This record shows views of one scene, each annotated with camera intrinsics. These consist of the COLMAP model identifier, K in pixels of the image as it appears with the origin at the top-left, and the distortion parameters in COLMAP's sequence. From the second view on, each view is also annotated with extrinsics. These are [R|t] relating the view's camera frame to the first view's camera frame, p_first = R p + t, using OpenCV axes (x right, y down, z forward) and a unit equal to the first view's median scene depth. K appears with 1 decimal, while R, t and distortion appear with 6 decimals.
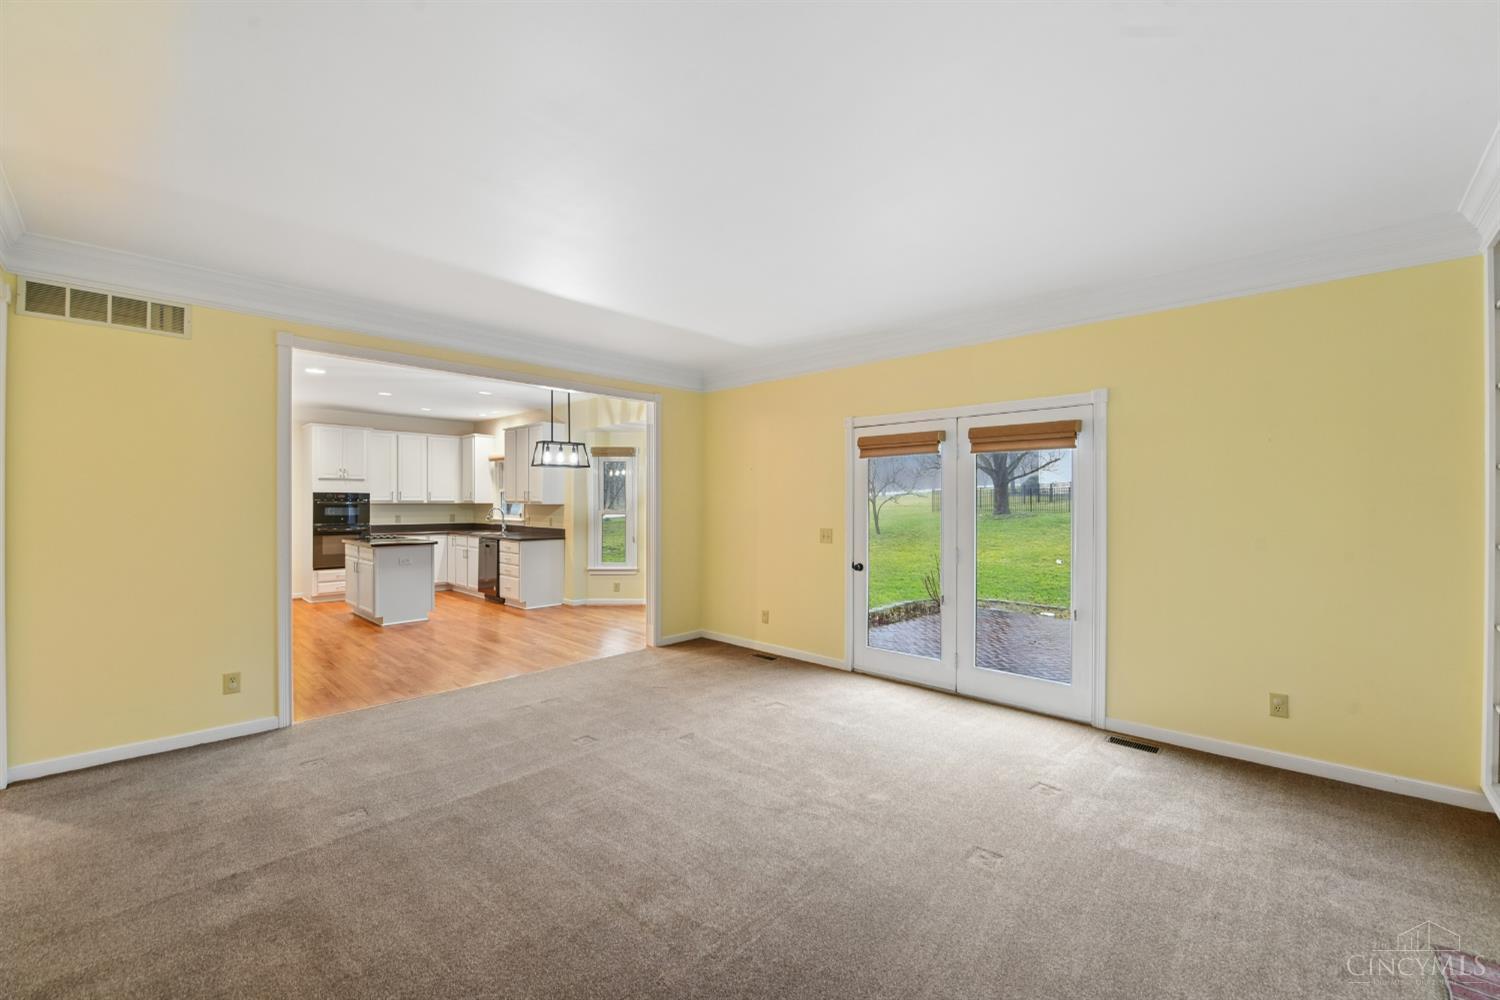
lens RADIAL K [[597.5, 0, 758.7], [0, 597.5, 493.8], [0, 0, 1]] dist [-0.007795, 0.000190]
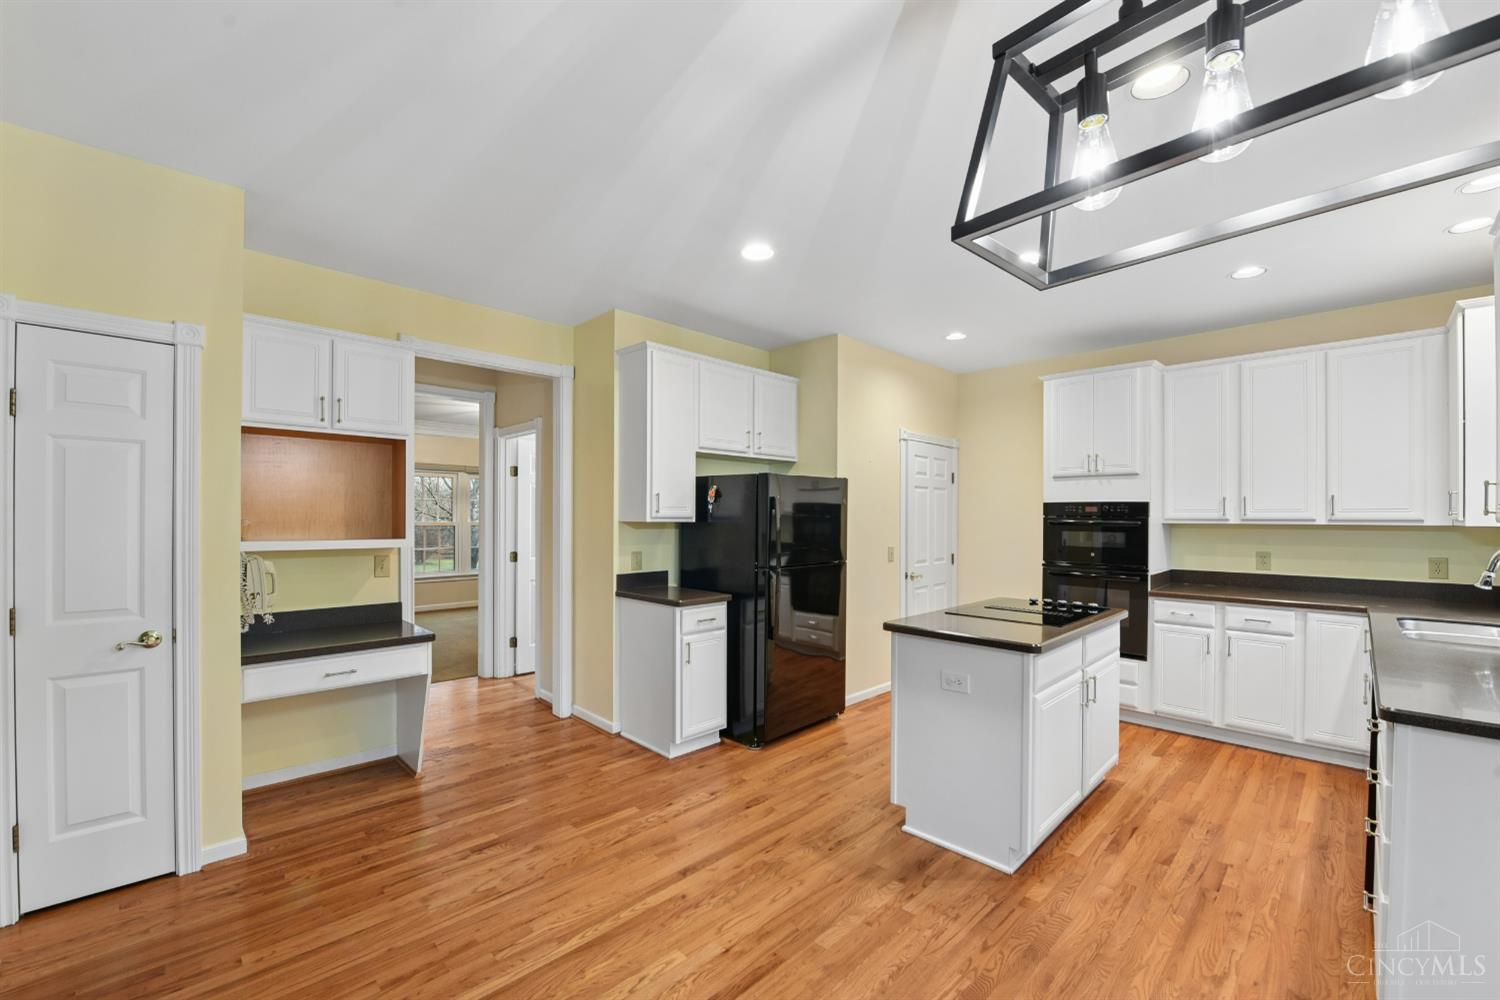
lens RADIAL K [[602.6, 0, 751.5], [0, 602.6, 513.9], [0, 0, 1]] dist [-0.011036, -0.000246]
pose [[-0.039124, -0.005039, -0.999222, -0.227172], [0.009164, 0.999943, -0.005402, 0.010686], [0.999192, -0.009369, -0.039076, 0.927512]]
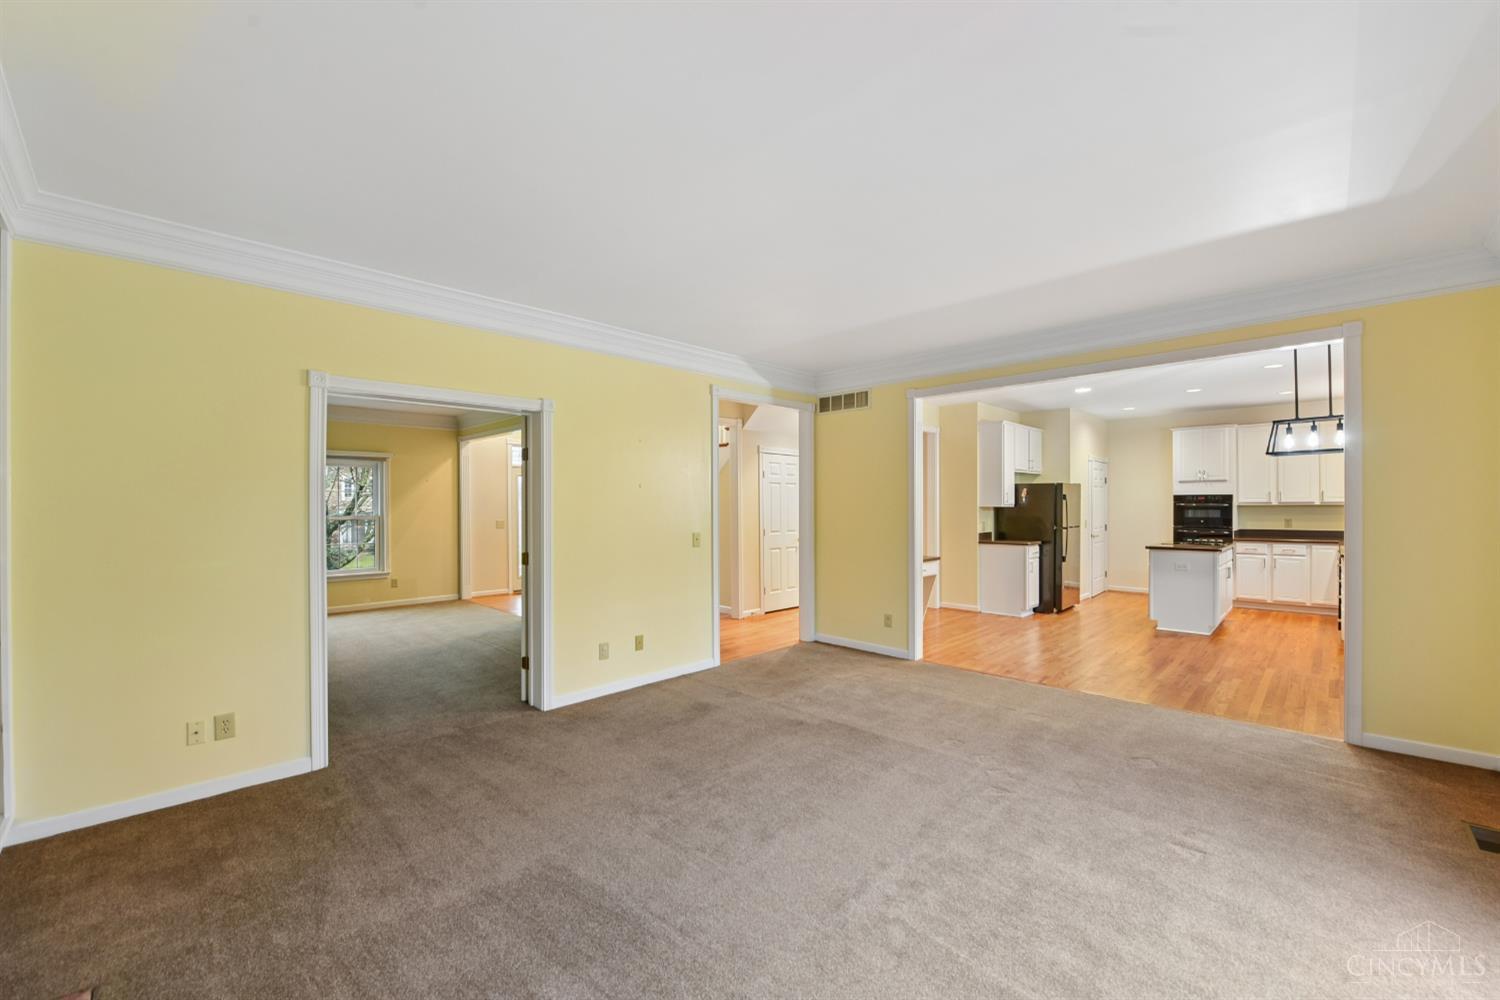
lens RADIAL K [[603.8, 0, 772.1], [0, 603.8, 506.6], [0, 0, 1]] dist [-0.001665, -0.000028]
pose [[0.001851, -0.000230, -0.999998, 0.377563], [0.019890, 0.999802, -0.000193, 0.005224], [0.999800, -0.019890, 0.001855, 0.364385]]
